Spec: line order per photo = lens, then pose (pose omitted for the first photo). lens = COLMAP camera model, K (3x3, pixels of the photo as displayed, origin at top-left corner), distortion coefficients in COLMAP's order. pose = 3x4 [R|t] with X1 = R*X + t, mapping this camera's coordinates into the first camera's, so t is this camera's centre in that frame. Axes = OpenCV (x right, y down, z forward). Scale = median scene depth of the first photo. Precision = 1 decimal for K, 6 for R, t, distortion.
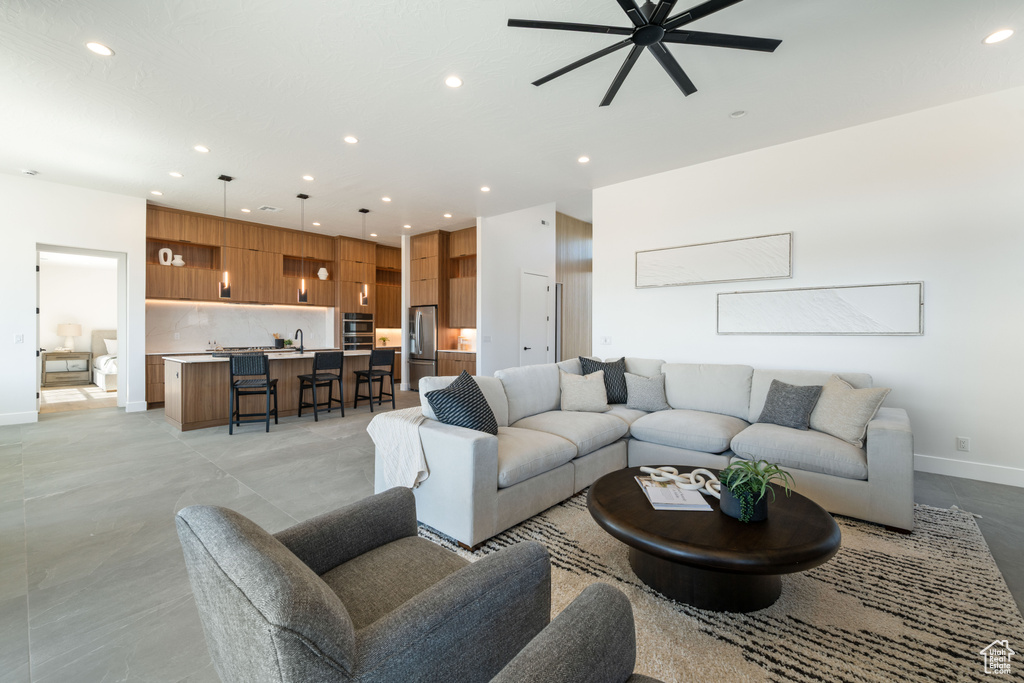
lens RADIAL K [[436.4, 0, 511.8], [0, 436.4, 336.0], [0, 0, 1]] dist [0.005830, -0.001322]
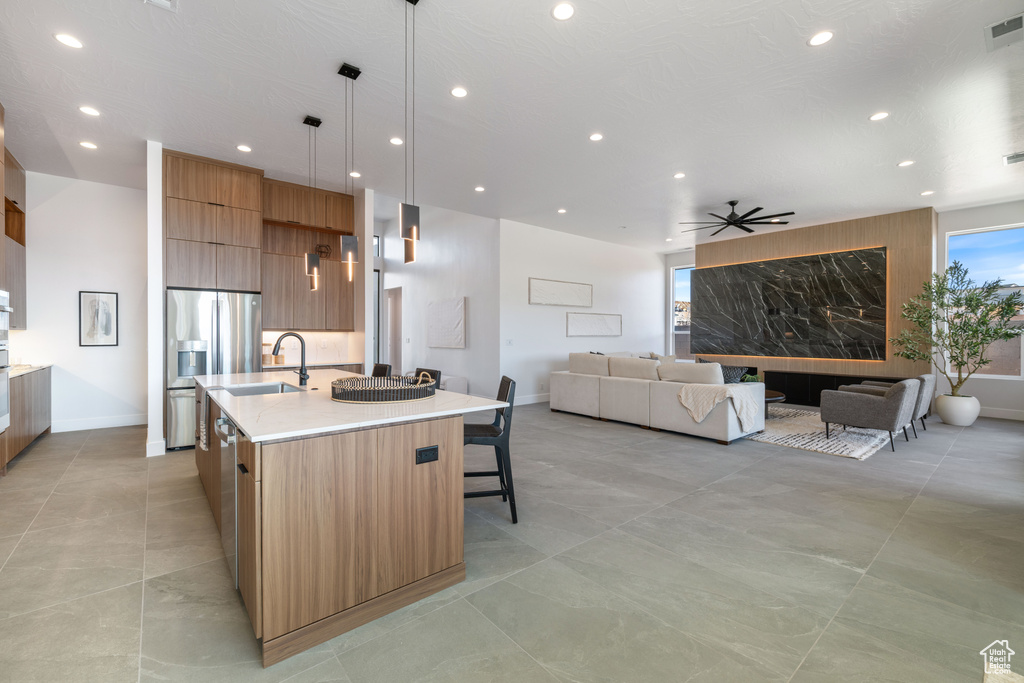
lens RADIAL K [[436.4, 0, 519.2], [0, 436.4, 338.0], [0, 0, 1]] dist [0.005830, -0.001322]
pose [[0.135156, -0.010925, 0.990764, -0.782290], [0.009224, 0.999910, 0.009767, -0.010949], [-0.990781, 0.007819, 0.135245, 0.602060]]
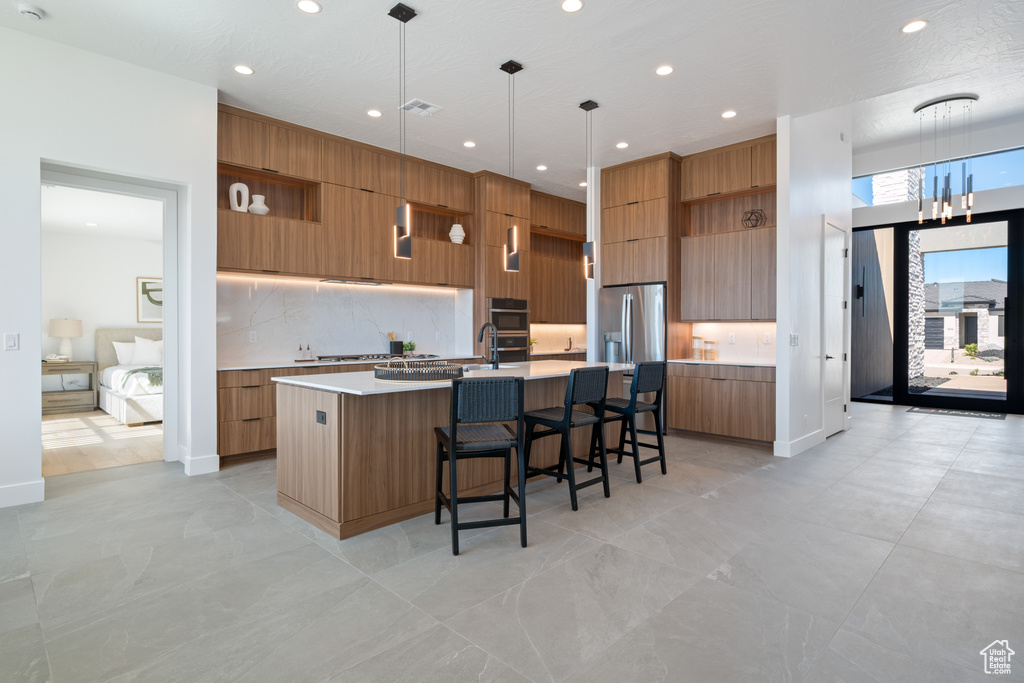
lens RADIAL K [[544.4, 0, 511.9], [0, 544.4, 337.0], [0, 0, 1]] dist [-0.000498, 0.000220]
pose [[0.997542, -0.001697, -0.070047, -0.355181], [0.001792, 0.999998, 0.001297, 0.000252], [0.070045, -0.001419, 0.997543, 0.290348]]
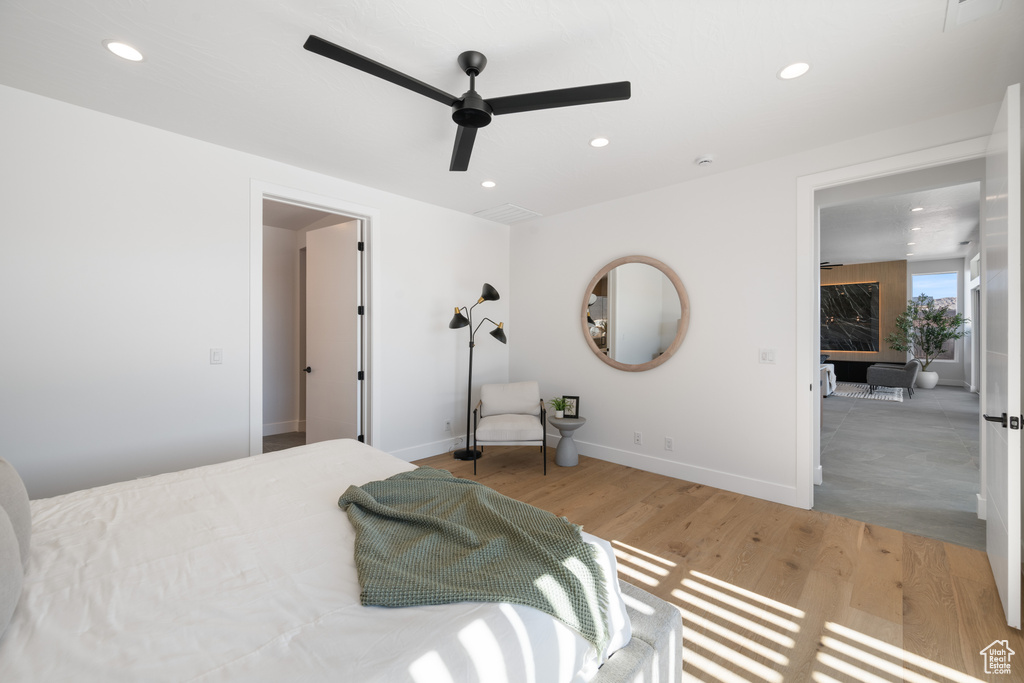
lens RADIAL K [[407.0, 0, 511.7], [0, 407.0, 332.5], [0, 0, 1]] dist [0.001320, -0.000107]
pose [[0.040875, -0.001138, 0.999164, -1.197294], [0.007032, 0.999975, 0.000851, -0.022706], [-0.999140, 0.006991, 0.040882, 1.141811]]
